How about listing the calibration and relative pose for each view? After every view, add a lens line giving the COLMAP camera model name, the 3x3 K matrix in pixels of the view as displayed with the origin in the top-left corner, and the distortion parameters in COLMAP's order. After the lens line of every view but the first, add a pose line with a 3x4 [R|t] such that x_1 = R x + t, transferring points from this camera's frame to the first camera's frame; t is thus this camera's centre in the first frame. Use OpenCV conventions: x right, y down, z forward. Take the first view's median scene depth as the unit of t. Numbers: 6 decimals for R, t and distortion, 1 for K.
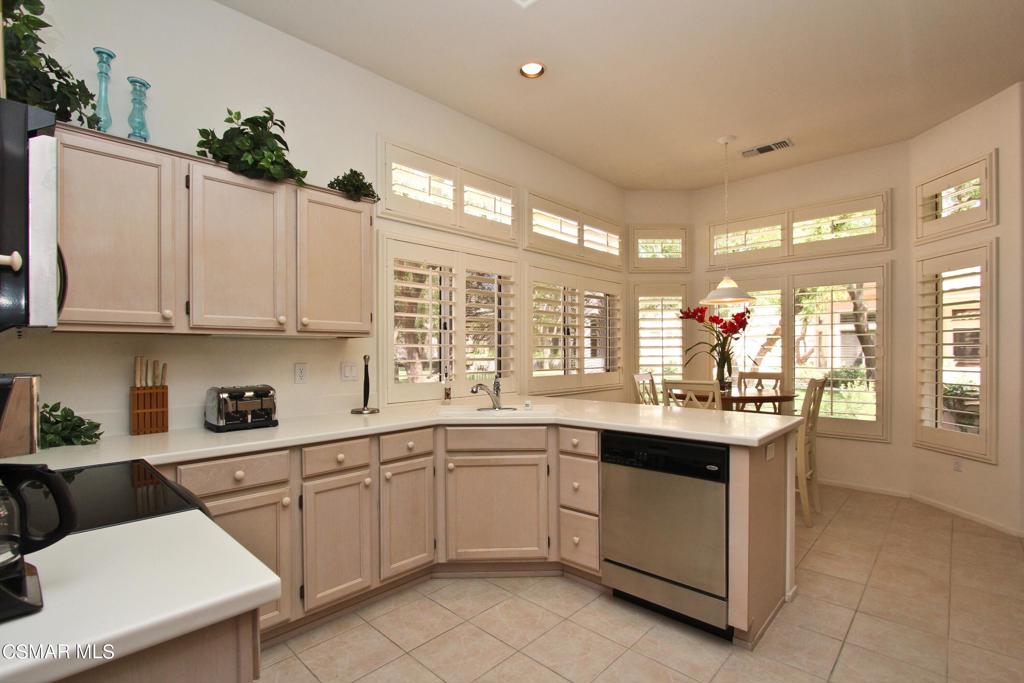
lens RADIAL K [[473.6, 0, 514.8], [0, 473.6, 351.9], [0, 0, 1]] dist [-0.018794, 0.003168]
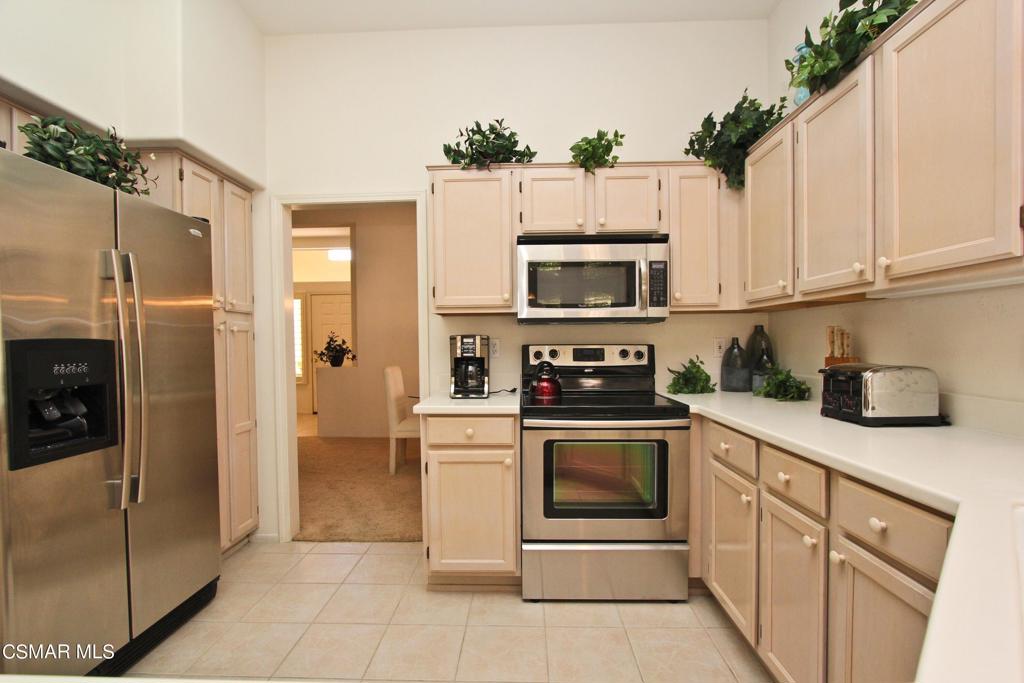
lens RADIAL K [[473.6, 0, 511.4], [0, 473.6, 352.9], [0, 0, 1]] dist [-0.018794, 0.003168]
pose [[-0.741243, 0.029468, -0.670589, 0.300465], [0.016415, 0.999533, 0.025778, 0.025093], [0.671036, 0.008099, -0.741381, 1.083180]]
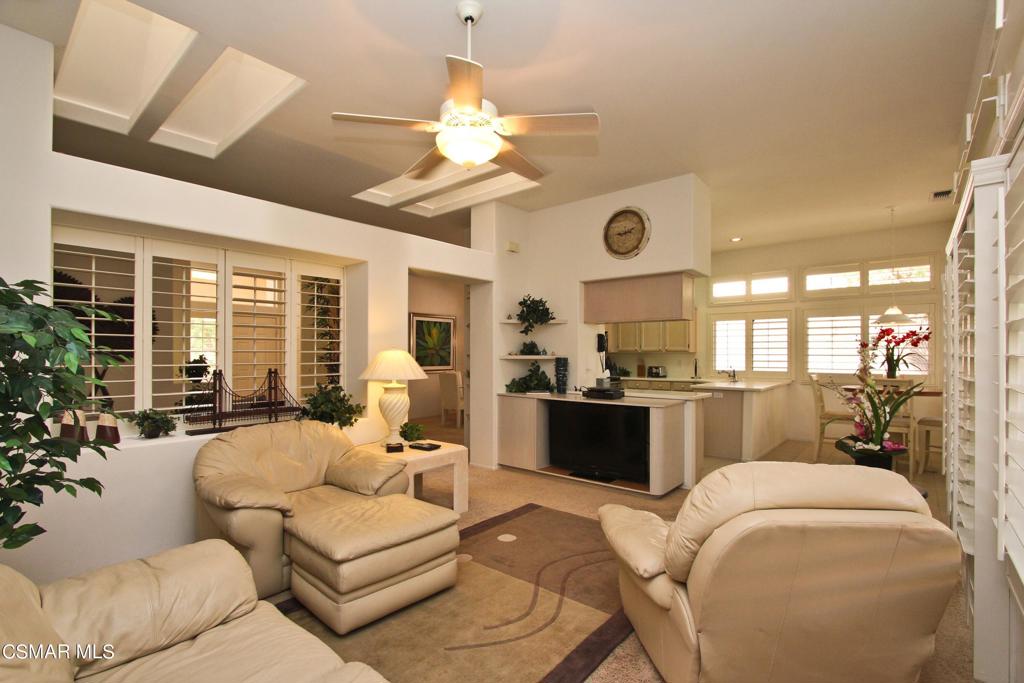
lens RADIAL K [[473.6, 0, 511.2], [0, 473.6, 351.1], [0, 0, 1]] dist [-0.018794, 0.003168]
pose [[0.055022, -0.000369, -0.998485, 2.880783], [-0.000910, 0.999999, -0.000419, -0.040571], [0.998485, 0.000932, 0.055022, -0.328472]]
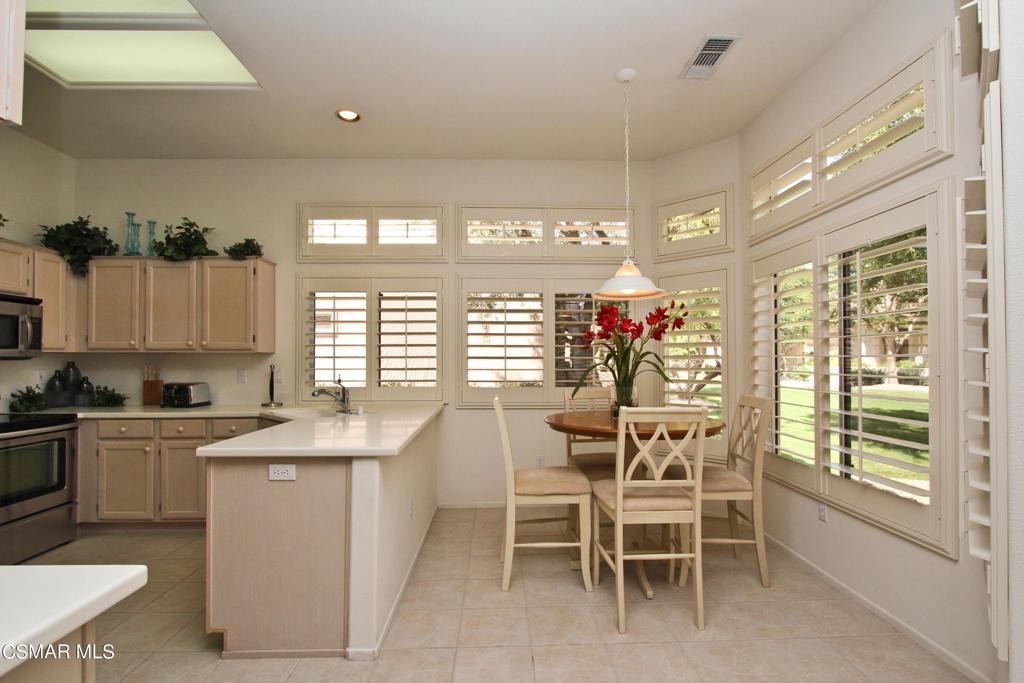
lens RADIAL K [[473.6, 0, 512.5], [0, 473.6, 353.4], [0, 0, 1]] dist [-0.018794, 0.003168]
pose [[0.711612, -0.006996, -0.702538, 1.361472], [-0.000482, 0.999945, -0.010446, -0.014825], [0.702573, 0.007772, 0.711569, 0.580388]]
